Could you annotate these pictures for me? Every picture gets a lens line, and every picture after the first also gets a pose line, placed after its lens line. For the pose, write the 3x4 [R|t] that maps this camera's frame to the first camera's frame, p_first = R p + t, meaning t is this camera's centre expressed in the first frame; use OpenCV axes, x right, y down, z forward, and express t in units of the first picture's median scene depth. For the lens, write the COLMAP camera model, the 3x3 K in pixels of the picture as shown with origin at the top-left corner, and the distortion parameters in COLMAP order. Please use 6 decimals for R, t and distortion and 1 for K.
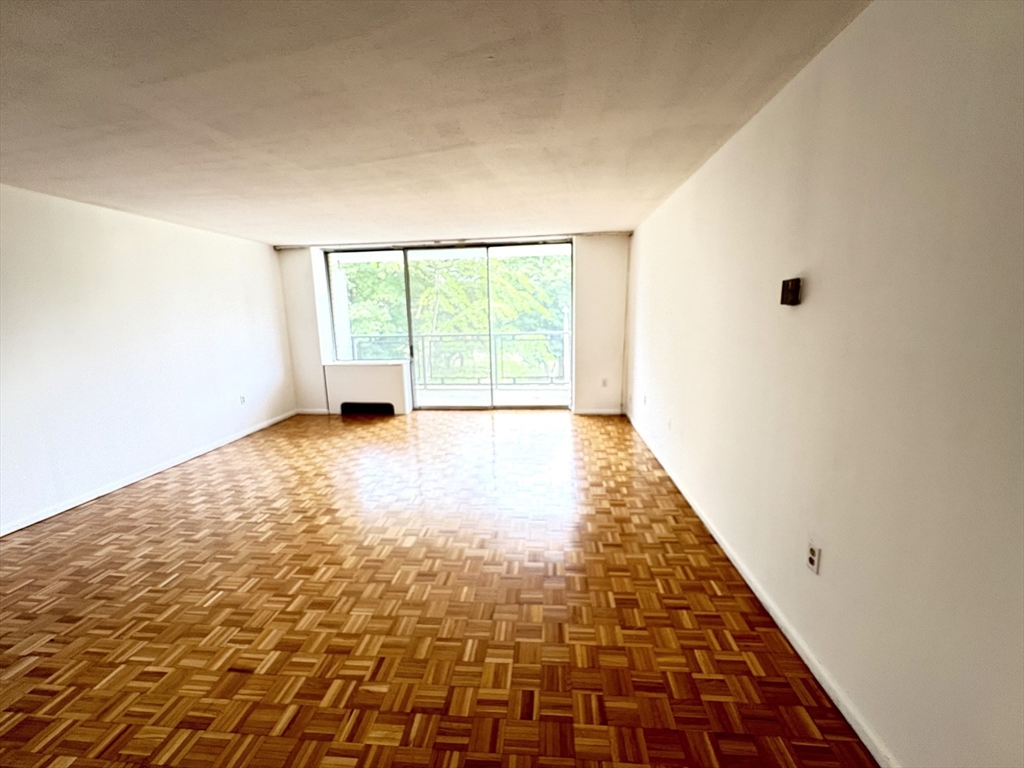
lens RADIAL K [[411.8, 0, 514.9], [0, 411.8, 384.6], [0, 0, 1]] dist [-0.001697, 0.000477]
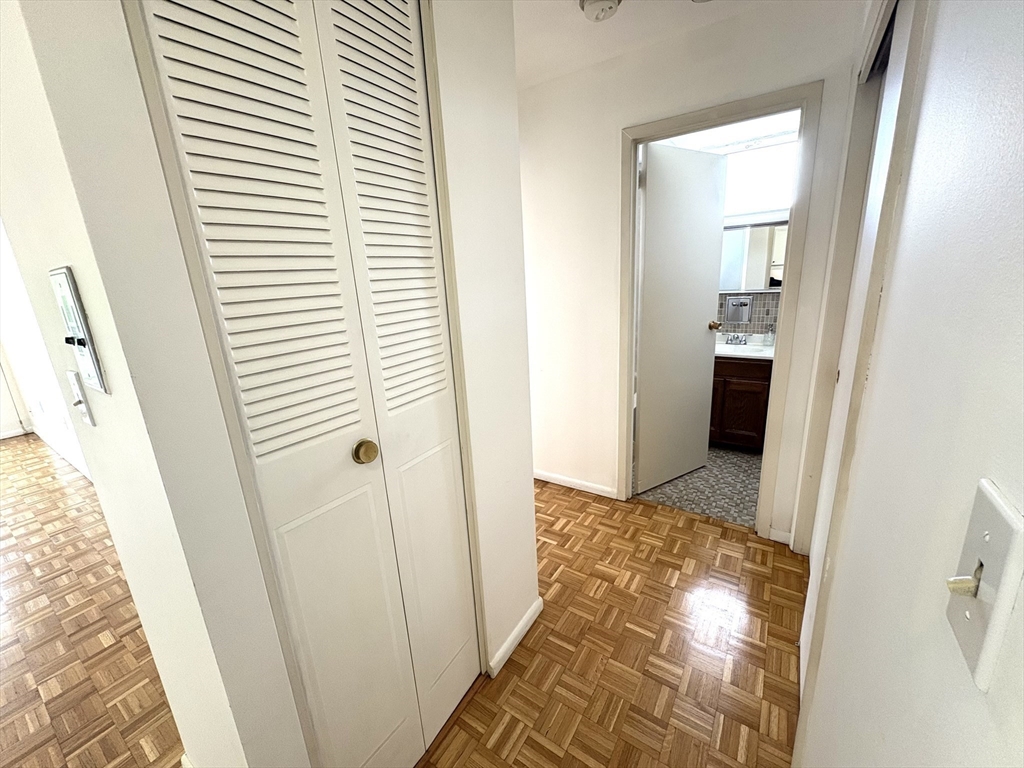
lens RADIAL K [[411.8, 0, 511.9], [0, 411.8, 383.0], [0, 0, 1]] dist [-0.001697, 0.000477]
pose [[0.476653, -0.233629, 0.847478, 0.117276], [0.192396, 0.968391, 0.158752, 0.071907], [-0.857780, 0.087382, 0.506536, -0.447407]]
